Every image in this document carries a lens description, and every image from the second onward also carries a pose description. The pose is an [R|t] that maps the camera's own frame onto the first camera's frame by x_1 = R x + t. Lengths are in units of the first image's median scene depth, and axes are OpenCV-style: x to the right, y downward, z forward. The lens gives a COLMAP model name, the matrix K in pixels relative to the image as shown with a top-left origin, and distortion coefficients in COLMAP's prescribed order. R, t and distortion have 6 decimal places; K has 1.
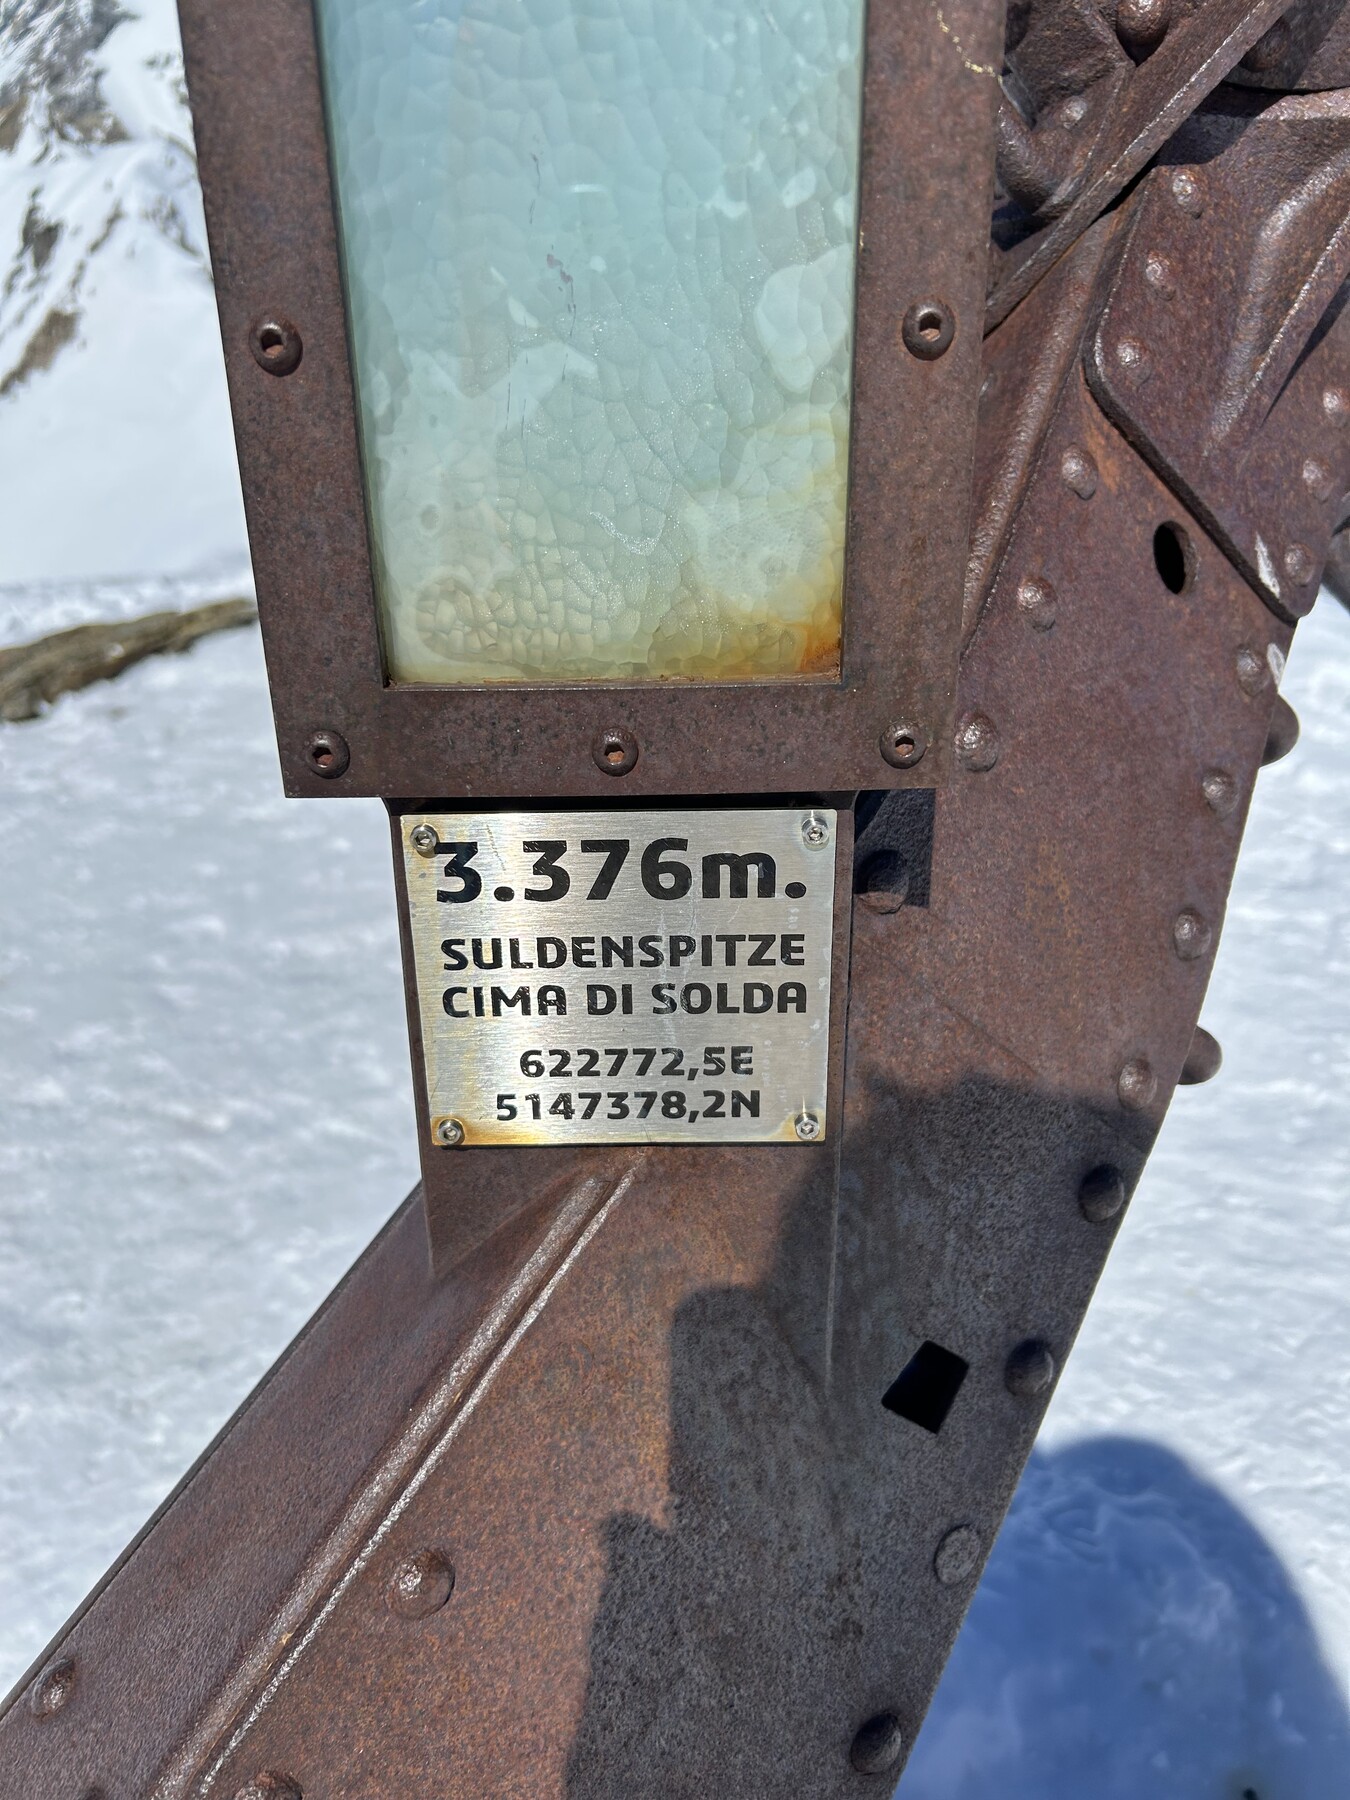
lens RADIAL K [[1371.6, 0, 669.2], [0, 1371.6, 889.4], [0, 0, 1]] dist [0.042432, -0.031265]
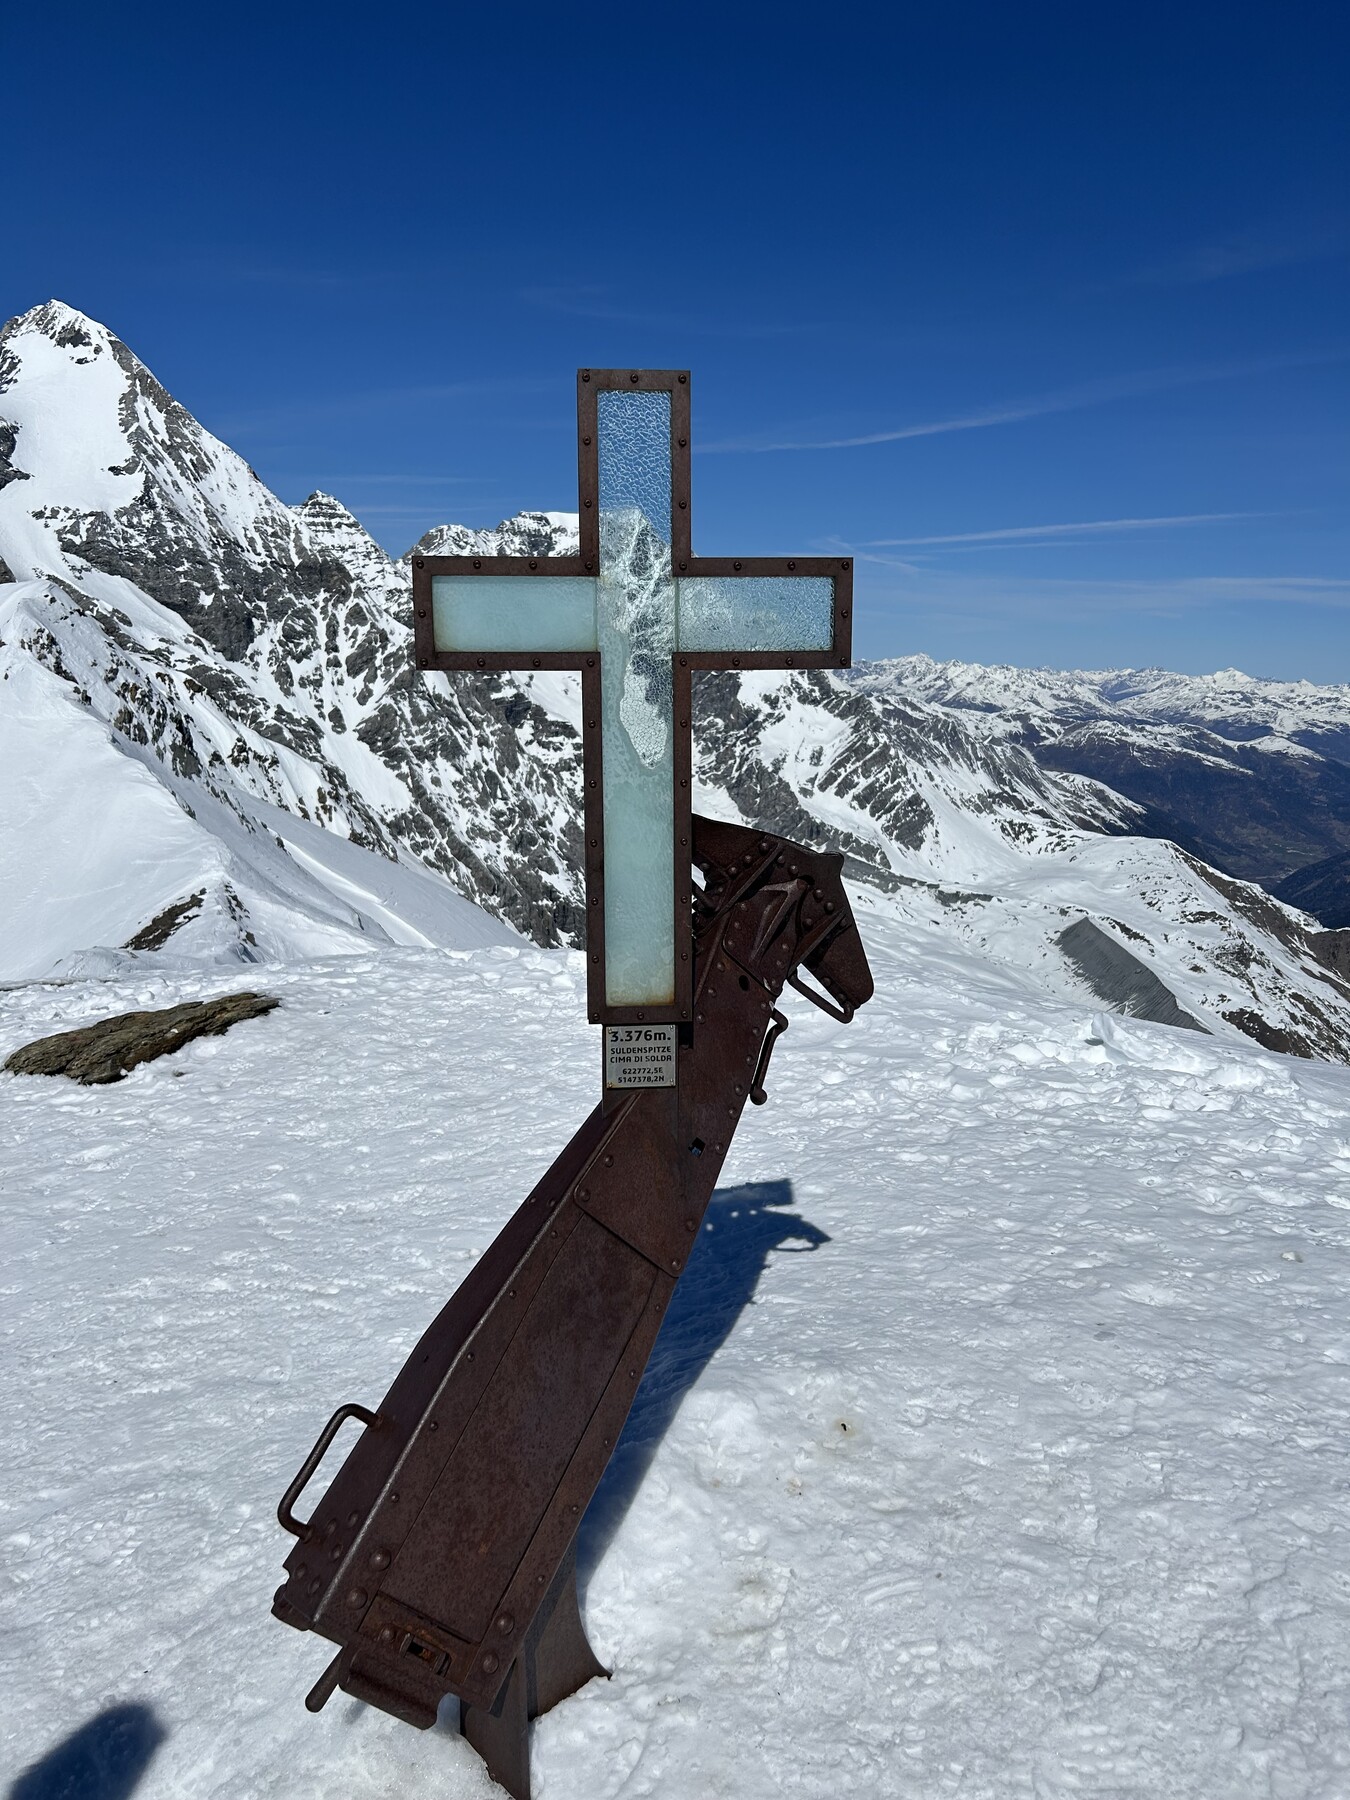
lens RADIAL K [[1371.6, 0, 669.2], [0, 1371.6, 889.4], [0, 0, 1]] dist [0.042432, -0.031265]
pose [[0.993883, -0.003352, 0.110391, -0.154583], [0.033592, 0.961358, -0.273243, 0.274952], [-0.105210, 0.275279, 0.955590, -1.341393]]
